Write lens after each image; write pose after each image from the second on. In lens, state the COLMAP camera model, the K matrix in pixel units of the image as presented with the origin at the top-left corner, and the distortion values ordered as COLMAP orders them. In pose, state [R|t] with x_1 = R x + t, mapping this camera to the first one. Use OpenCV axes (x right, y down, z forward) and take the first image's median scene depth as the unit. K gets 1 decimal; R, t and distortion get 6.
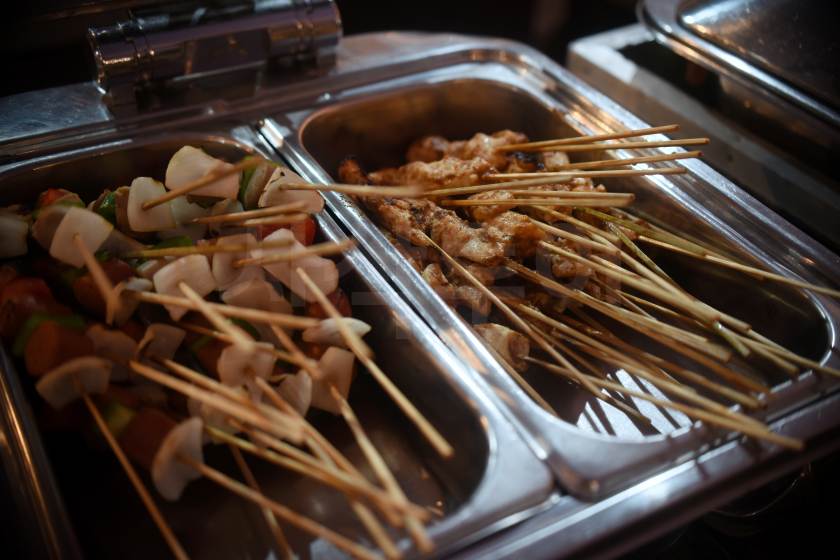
lens RADIAL K [[1002.4, 0, 419.2], [0, 1002.4, 273.5], [0, 0, 1]] dist [0.039373, 0.000000]
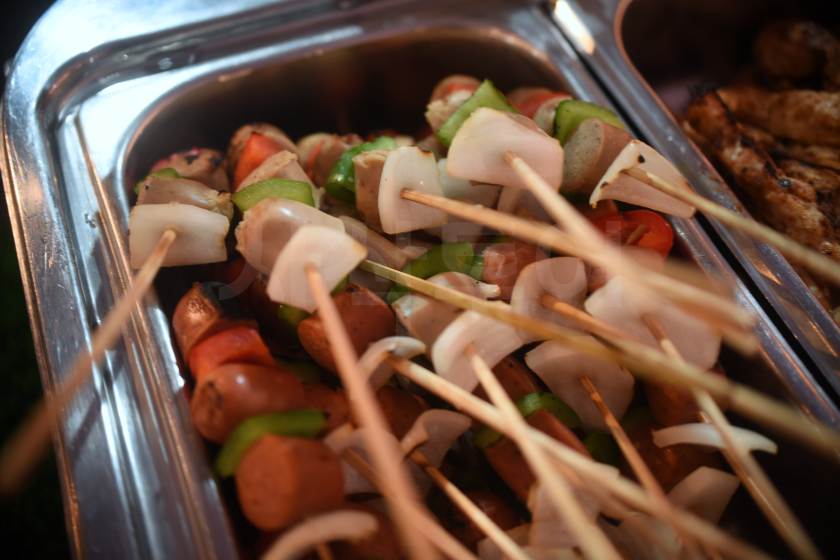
lens RADIAL K [[1002.4, 0, 414.1], [0, 1002.4, 289.0], [0, 0, 1]] dist [0.039373, 0.000000]
pose [[0.991055, 0.089188, -0.099273, -0.183525], [-0.056977, 0.955454, 0.289588, -0.173140], [0.120679, -0.281342, 0.951989, 0.361065]]
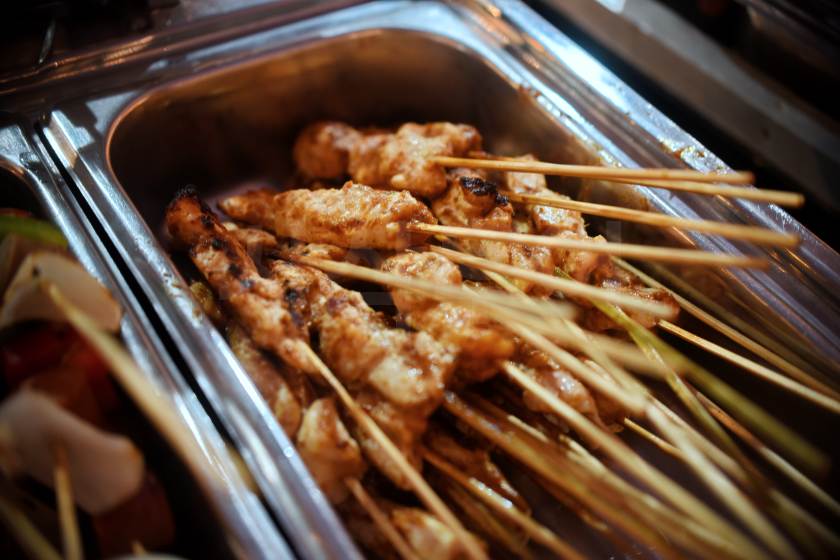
lens RADIAL K [[1002.4, 0, 426.5], [0, 1002.4, 278.2], [0, 0, 1]] dist [0.039373, 0.000000]
pose [[0.997820, -0.017573, 0.063612, 0.036617], [0.007806, 0.988557, 0.150643, -0.160275], [-0.065532, -0.149818, 0.986539, 0.407583]]
